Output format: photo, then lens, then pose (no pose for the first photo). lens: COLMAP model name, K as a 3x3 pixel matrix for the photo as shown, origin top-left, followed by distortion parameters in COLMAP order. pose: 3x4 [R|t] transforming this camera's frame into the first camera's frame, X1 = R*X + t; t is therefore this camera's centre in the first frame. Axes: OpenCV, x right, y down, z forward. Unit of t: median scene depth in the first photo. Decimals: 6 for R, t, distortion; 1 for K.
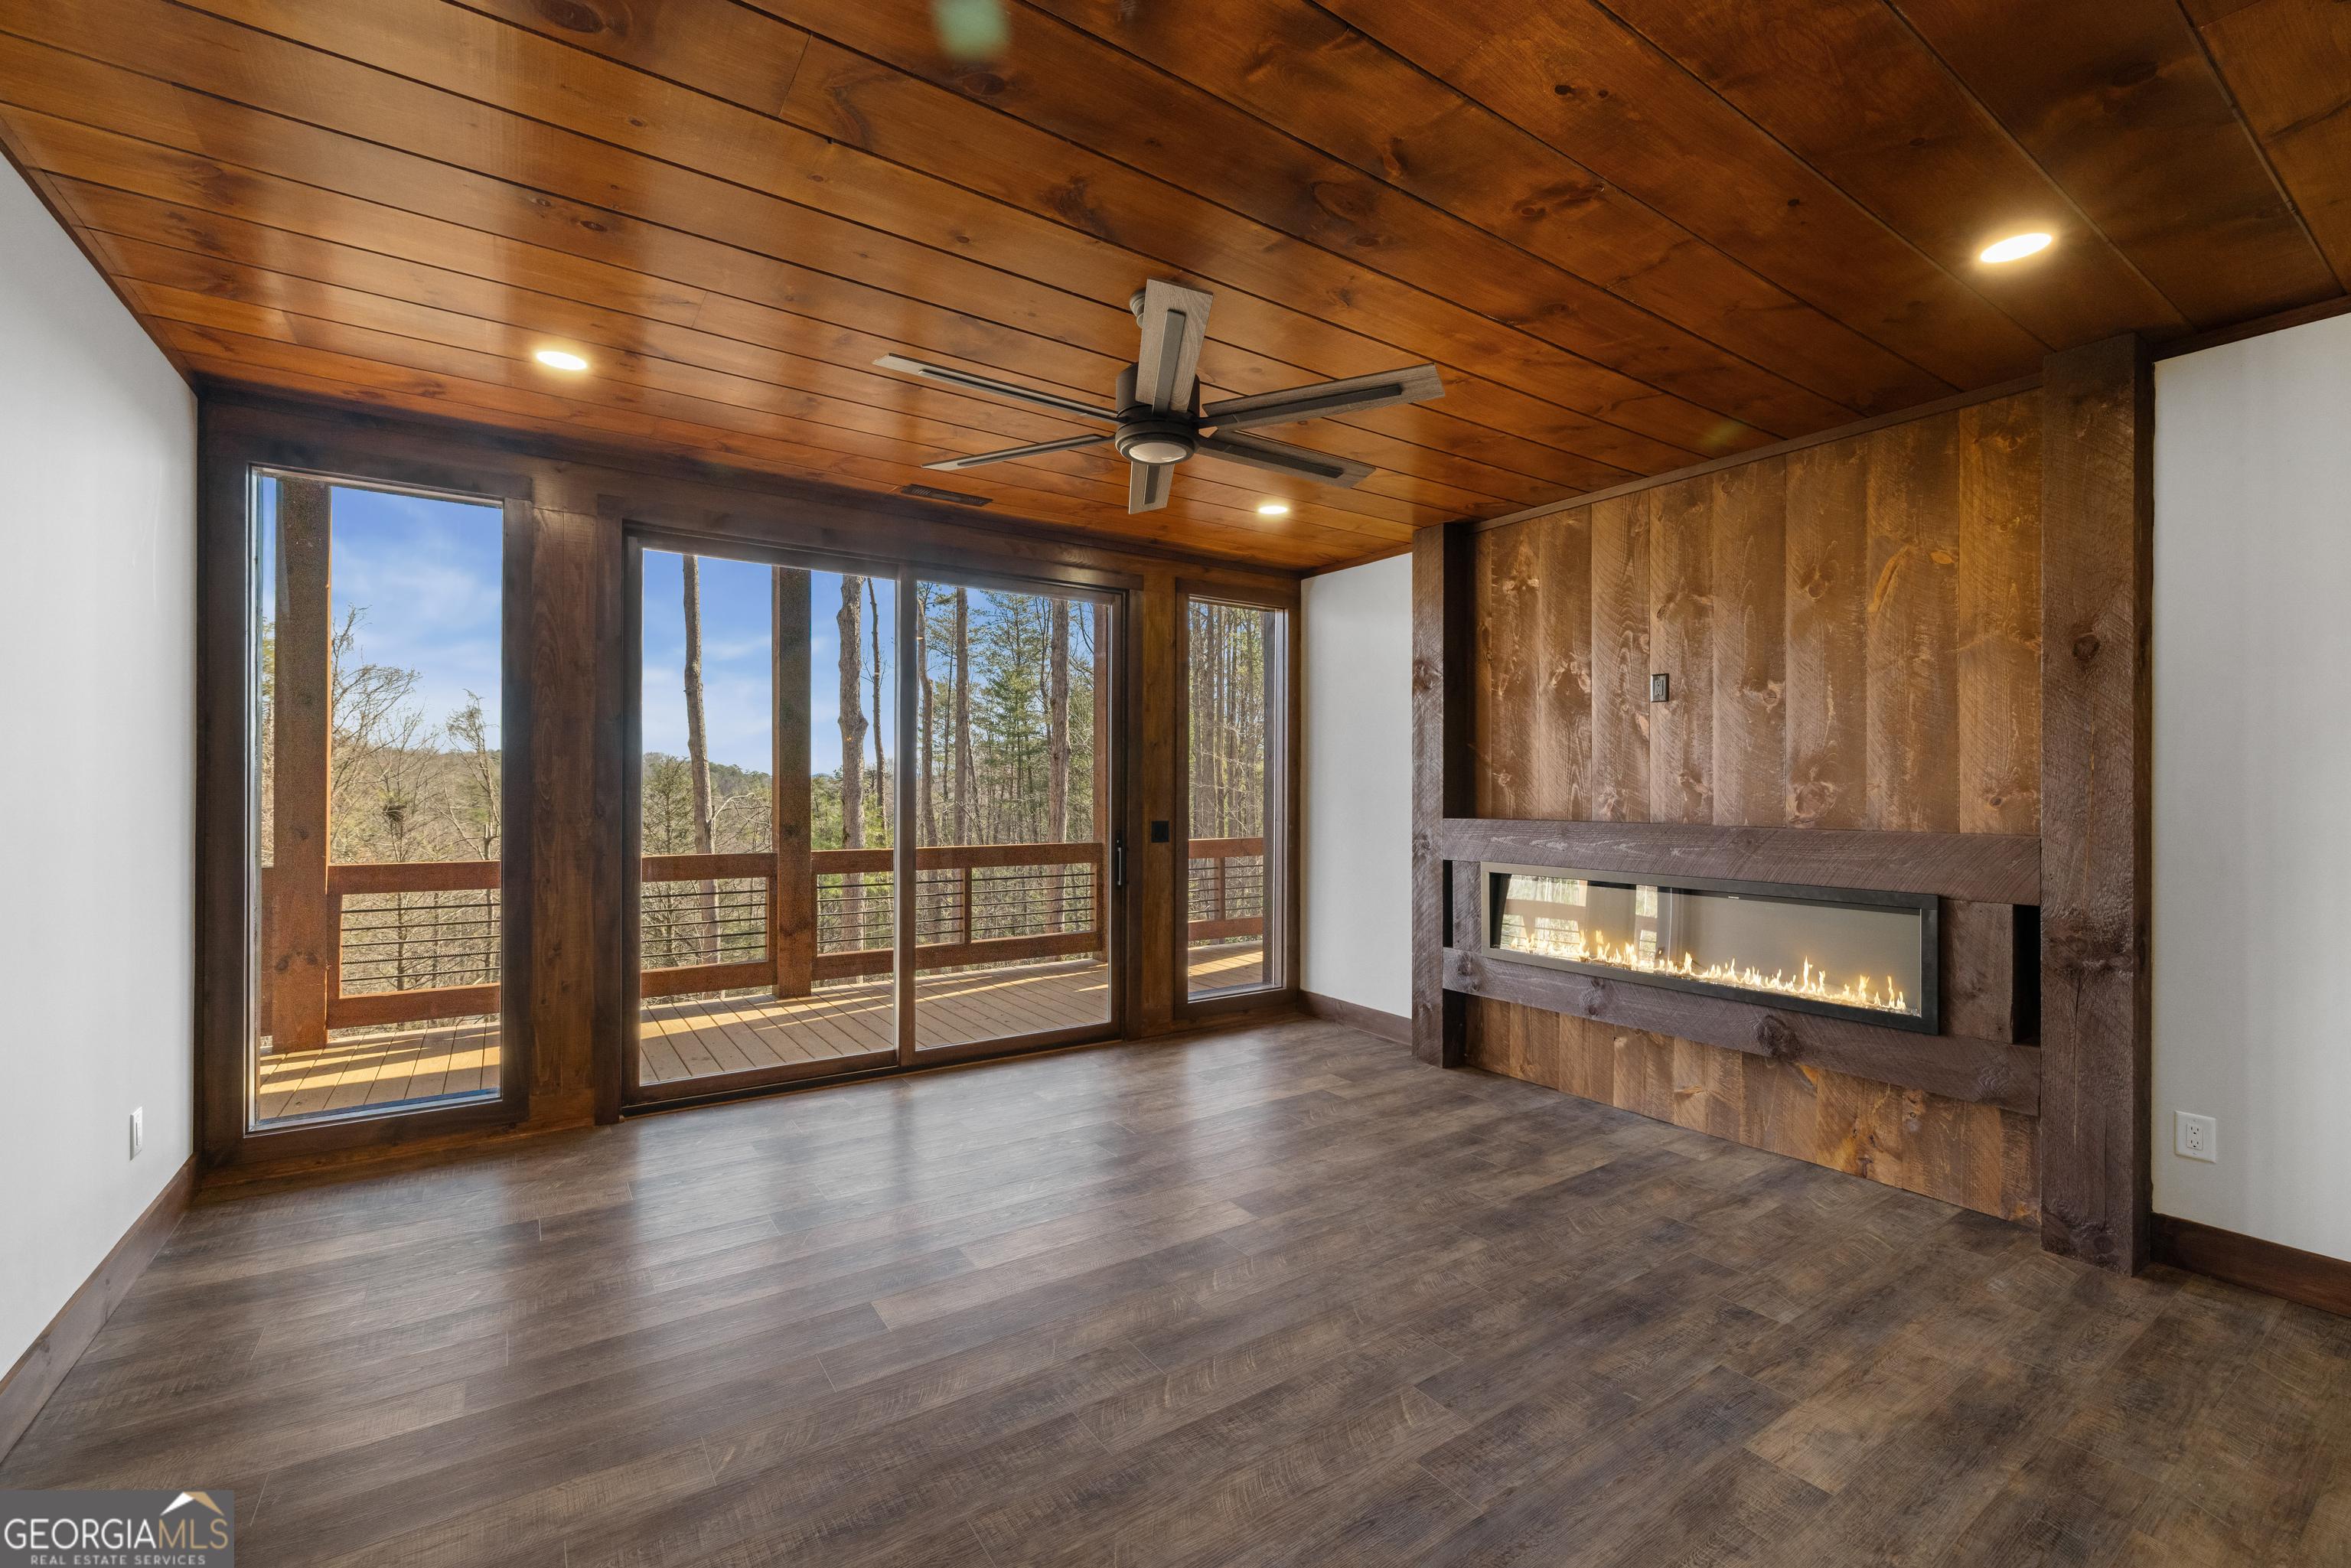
lens RADIAL K [[985.2, 0, 1177.2], [0, 985.2, 773.4], [0, 0, 1]] dist [0.000659, 0.000106]
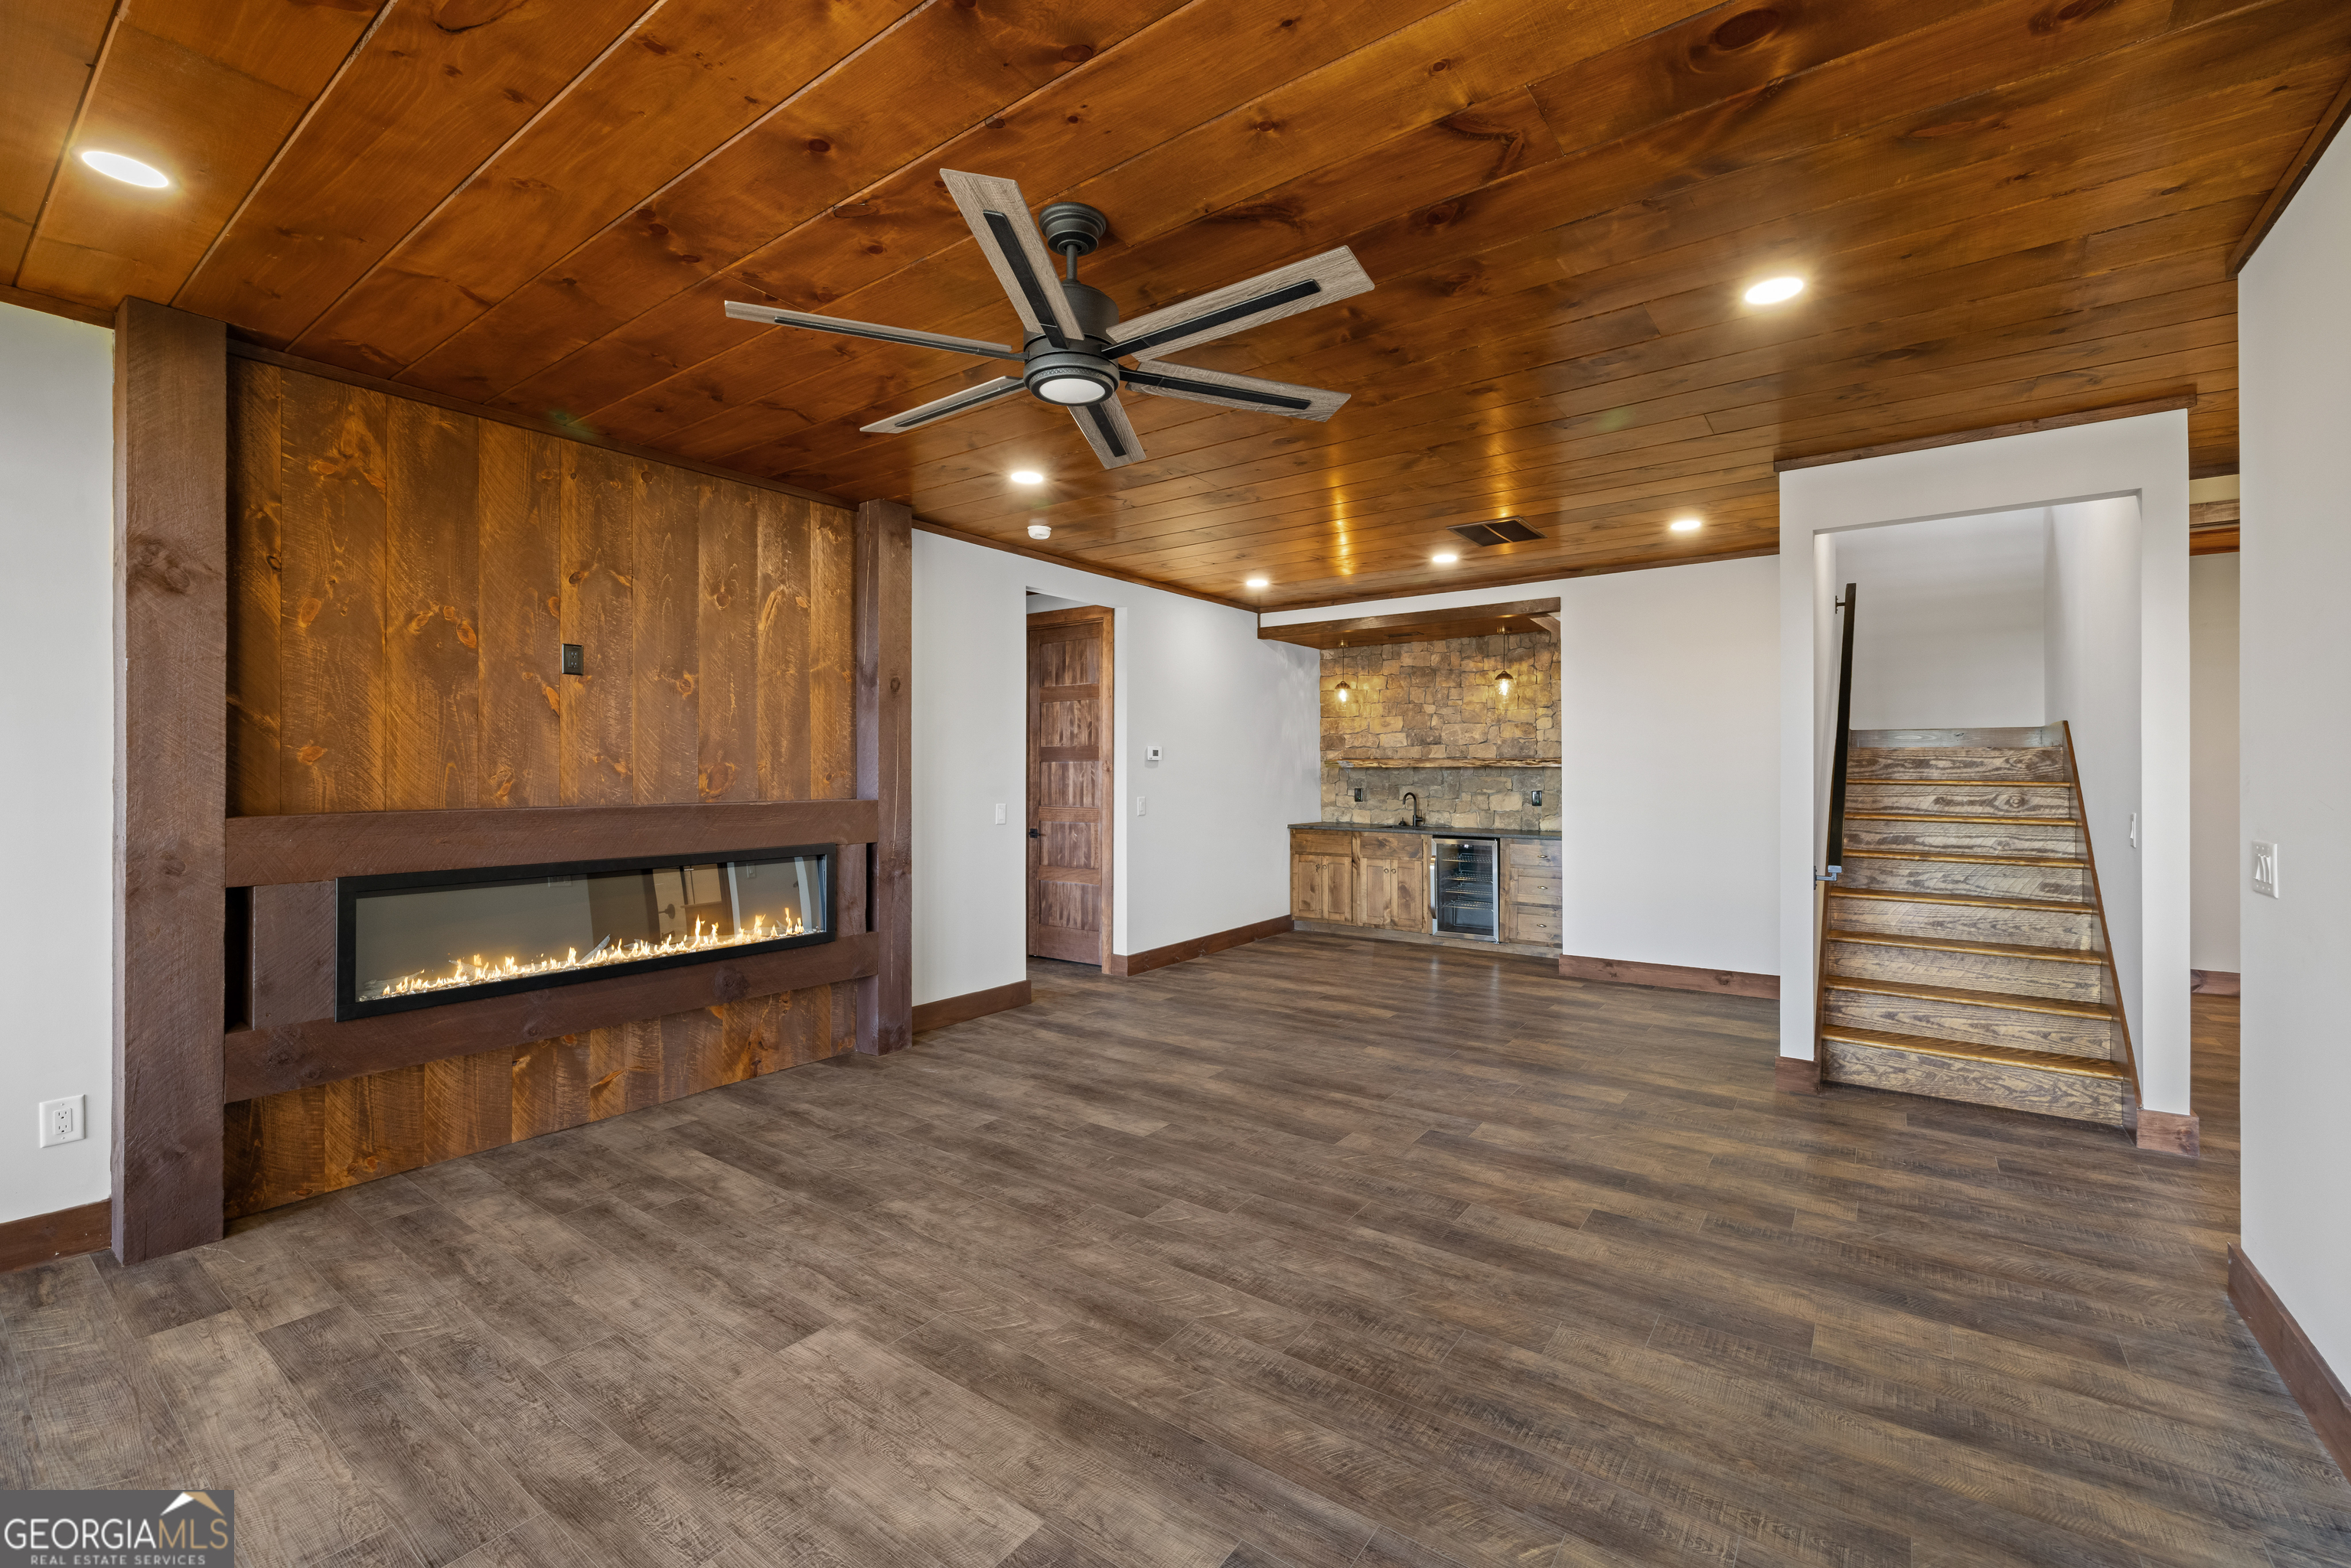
lens RADIAL K [[987.2, 0, 1172.6], [0, 987.2, 759.9], [0, 0, 1]] dist [-0.001457, -0.000340]
pose [[-0.332761, 0.006605, 0.942988, -0.655612], [-0.015263, 0.999807, -0.012389, 0.011477], [-0.942888, -0.018516, -0.332596, 0.897029]]
